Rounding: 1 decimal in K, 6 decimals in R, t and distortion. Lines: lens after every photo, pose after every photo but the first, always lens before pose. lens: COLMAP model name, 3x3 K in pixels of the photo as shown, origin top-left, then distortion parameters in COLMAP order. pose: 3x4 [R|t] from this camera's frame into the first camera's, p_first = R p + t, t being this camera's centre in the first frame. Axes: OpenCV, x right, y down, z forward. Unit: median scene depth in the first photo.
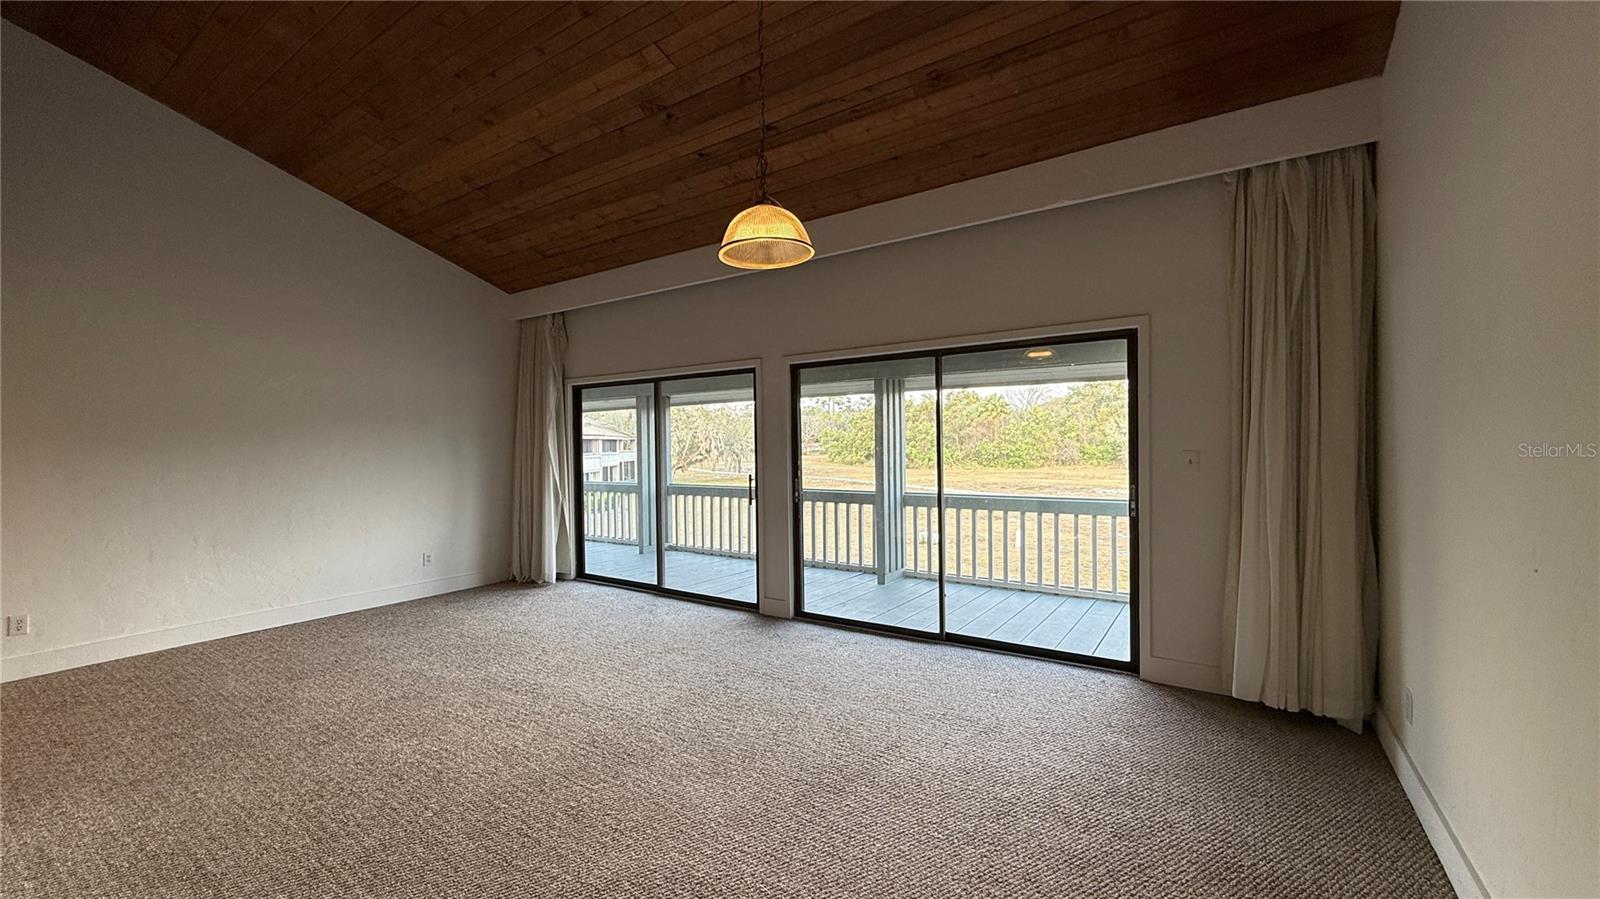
lens RADIAL K [[636.9, 0, 797.4], [0, 636.9, 450.2], [0, 0, 1]] dist [-0.000481, 0.000373]
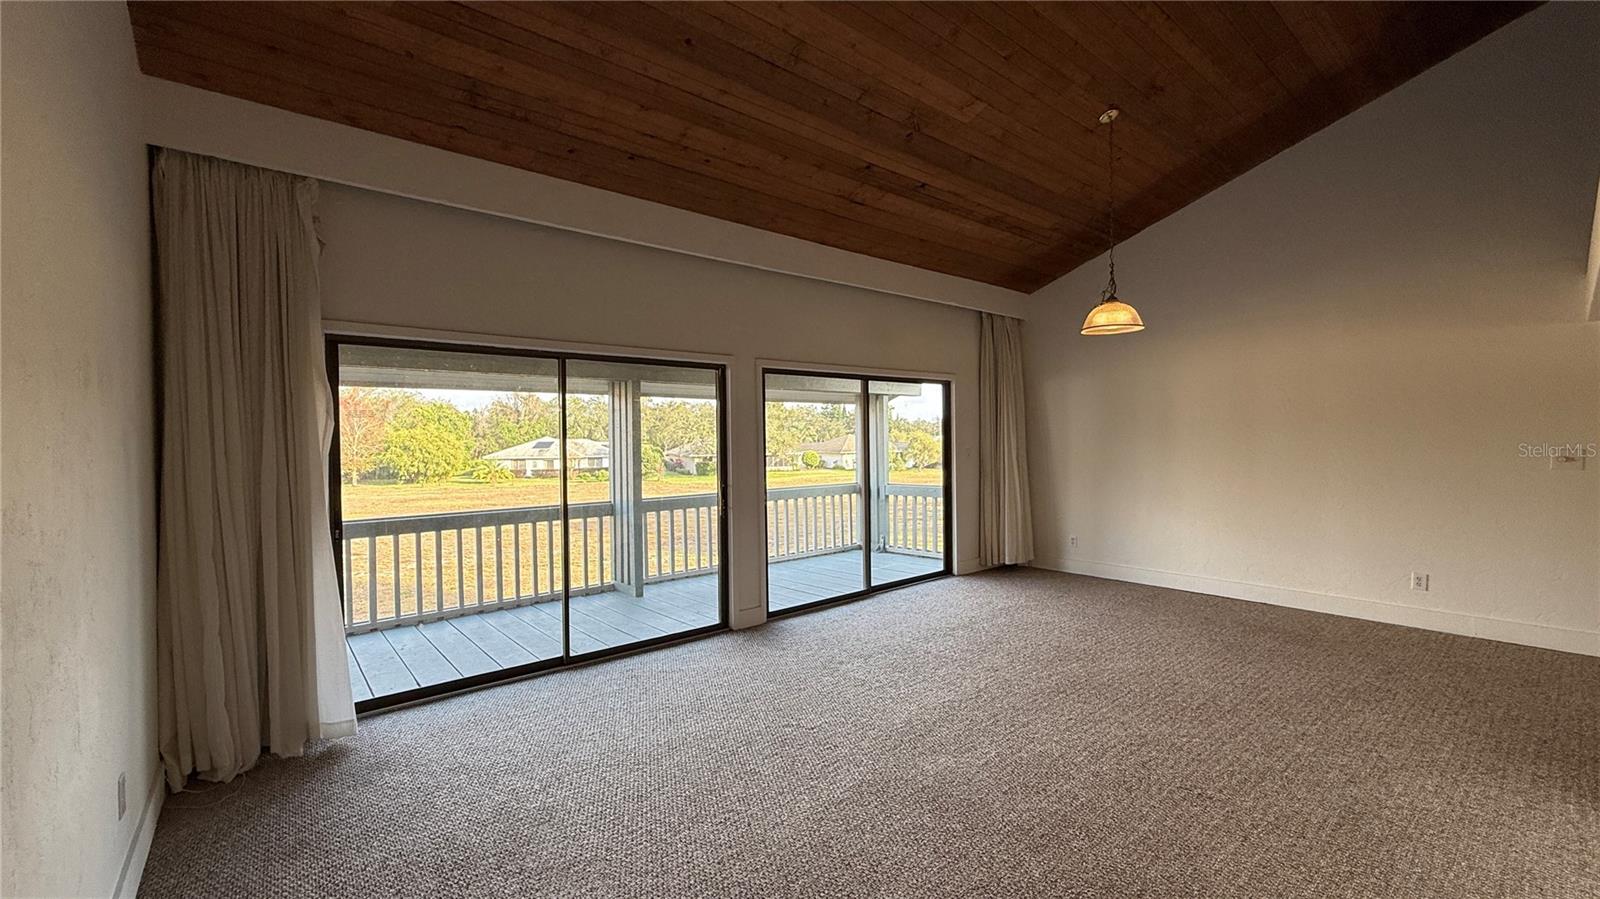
lens RADIAL K [[641.1, 0, 800.0], [0, 641.1, 449.5], [0, 0, 1]] dist [0.001454, 0.000146]
pose [[0.273375, -0.002137, 0.961905, -0.697609], [0.022961, 0.999727, -0.004304, -0.000350], [-0.961634, 0.023263, 0.273349, 0.486679]]
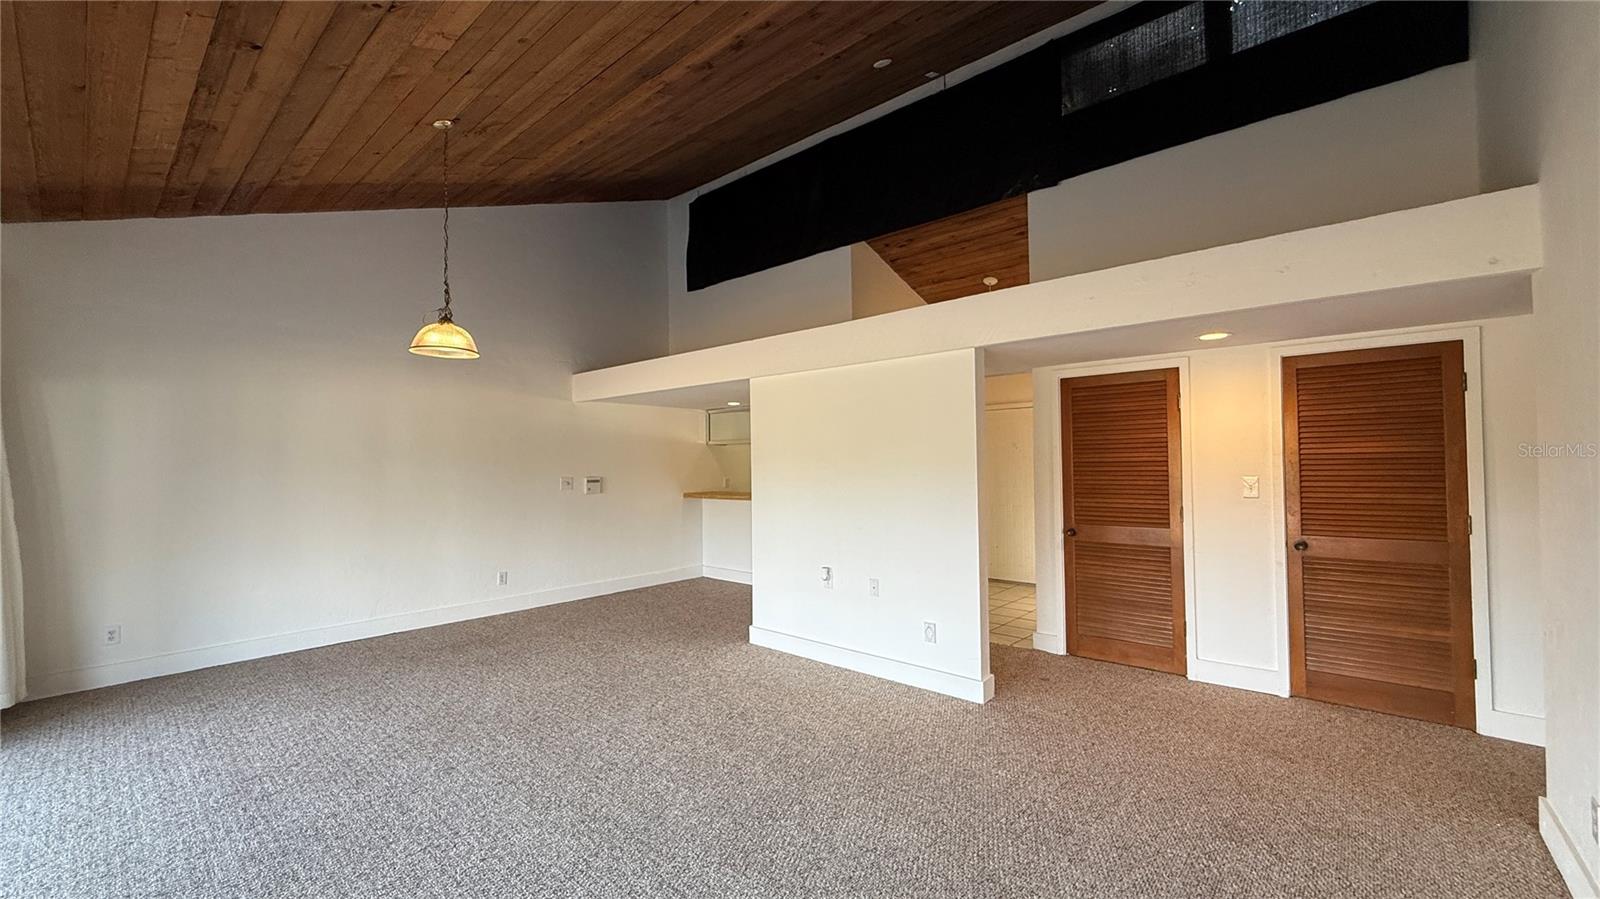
lens RADIAL K [[636.9, 0, 797.4], [0, 636.9, 450.2], [0, 0, 1]] dist [-0.000481, 0.000373]
pose [[-0.992186, 0.032440, 0.120473, -0.399432], [0.031997, 0.999472, -0.005611, -0.011341], [-0.120592, -0.001712, -0.992701, 0.884329]]
